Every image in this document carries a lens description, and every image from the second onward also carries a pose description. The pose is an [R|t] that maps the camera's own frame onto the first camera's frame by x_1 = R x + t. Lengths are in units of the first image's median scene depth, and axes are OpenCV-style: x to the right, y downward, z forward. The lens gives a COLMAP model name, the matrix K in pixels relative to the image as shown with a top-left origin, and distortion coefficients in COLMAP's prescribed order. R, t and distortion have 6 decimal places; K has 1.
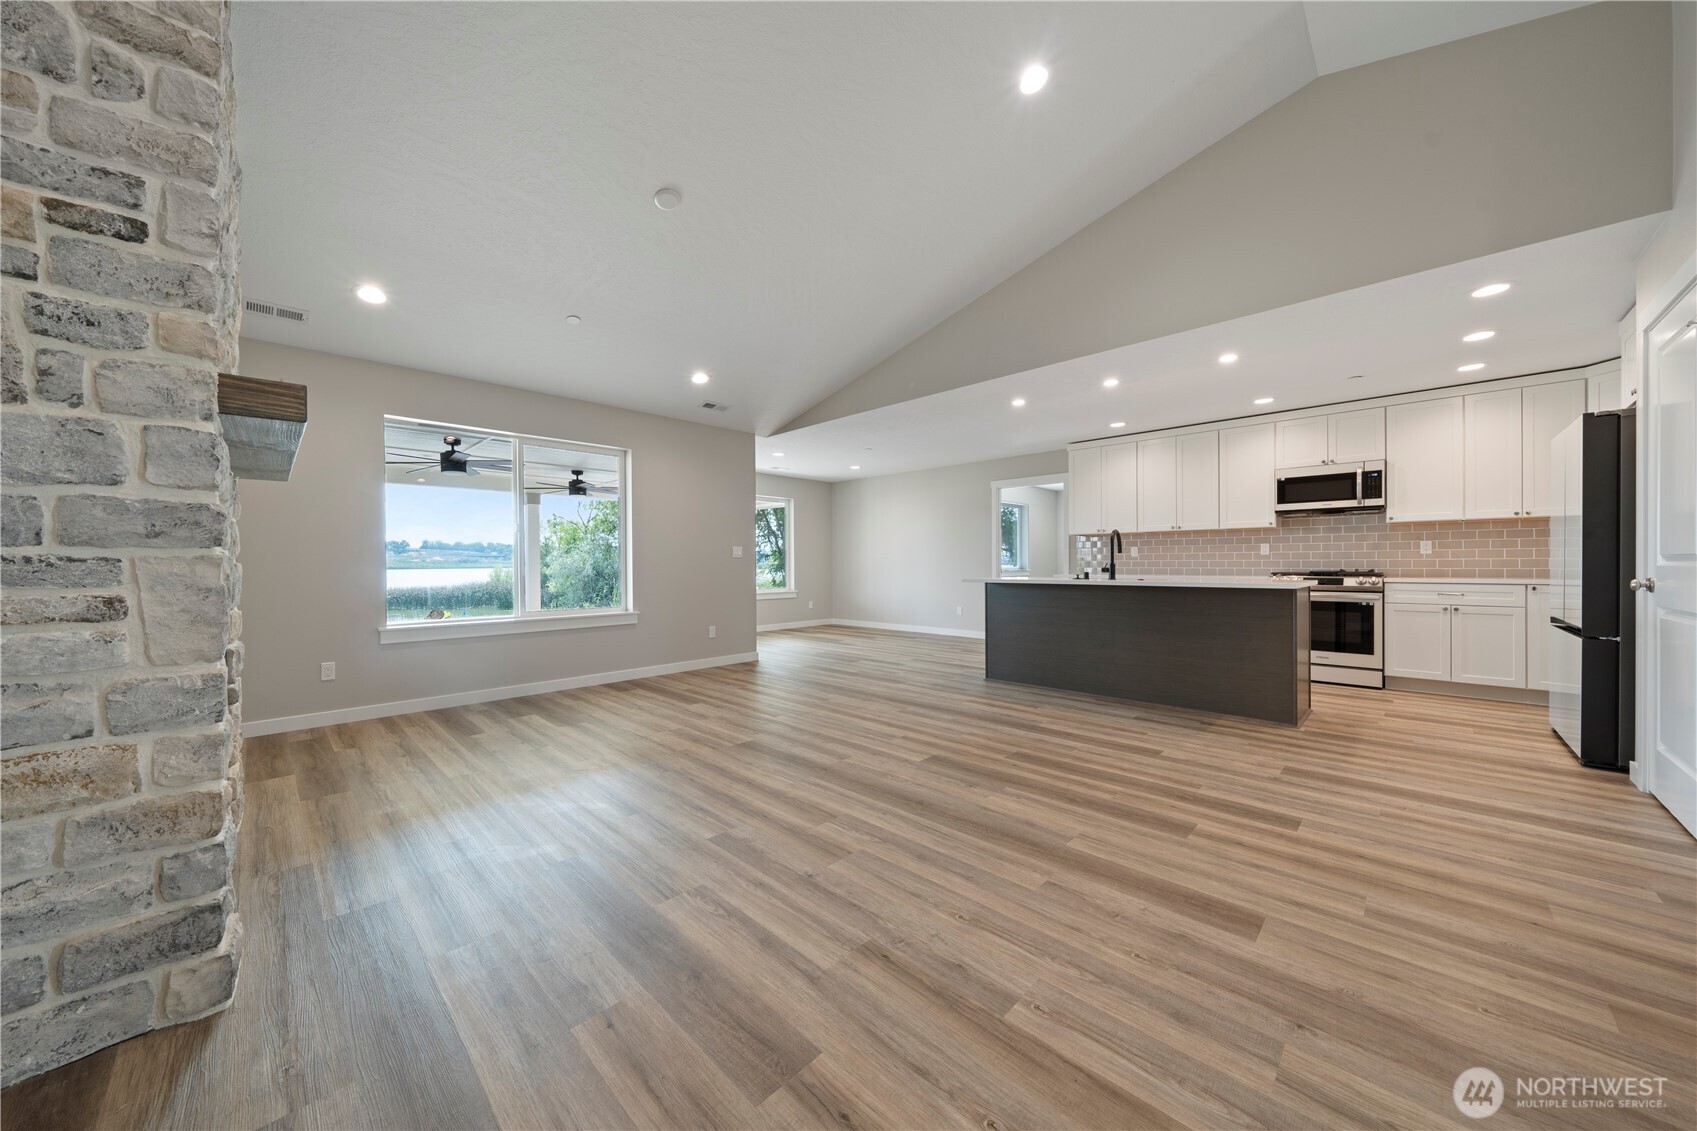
lens RADIAL K [[583.6, 0, 841.1], [0, 583.6, 566.7], [0, 0, 1]] dist [-0.001519, -0.000050]
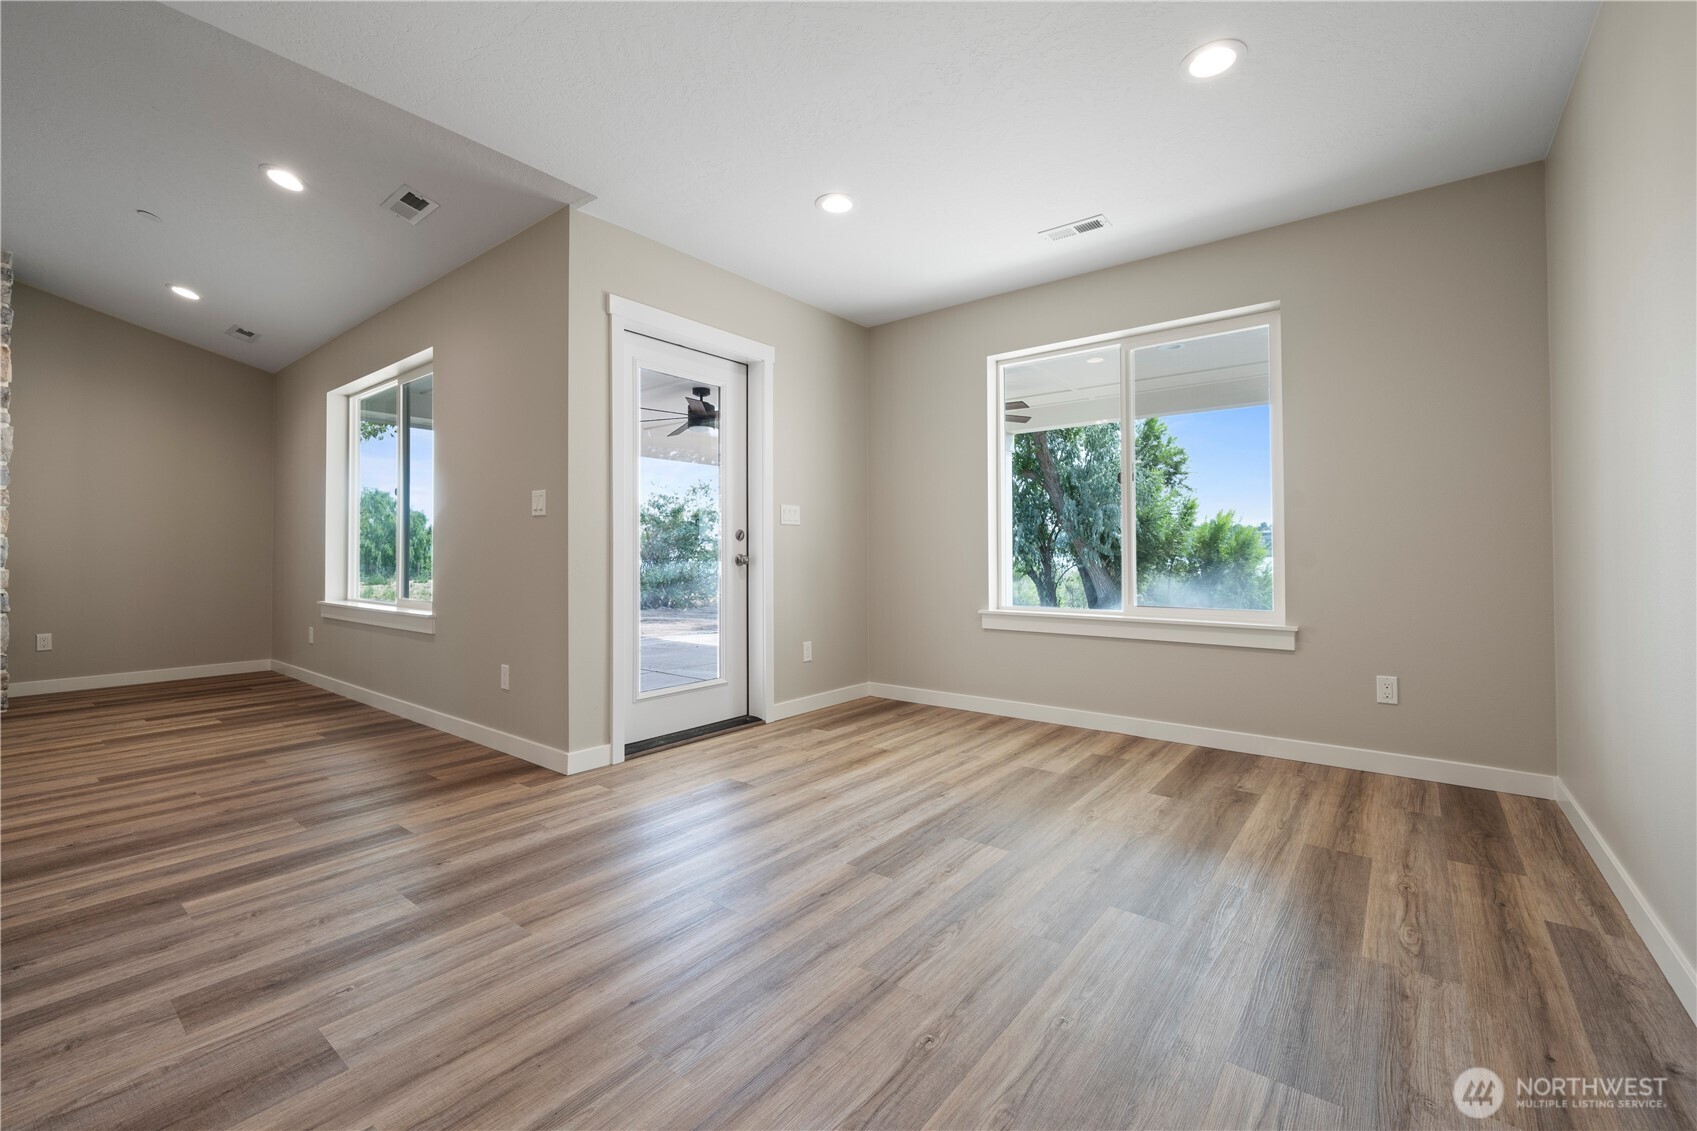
lens RADIAL K [[702.8, 0, 848.6], [0, 702.8, 551.6], [0, 0, 1]] dist [-0.002578, -0.000283]
pose [[0.110134, 0.001667, -0.993915, 0.887209], [-0.001995, 0.999997, 0.001456, 0.022049], [0.993915, 0.001822, 0.110137, 2.914128]]
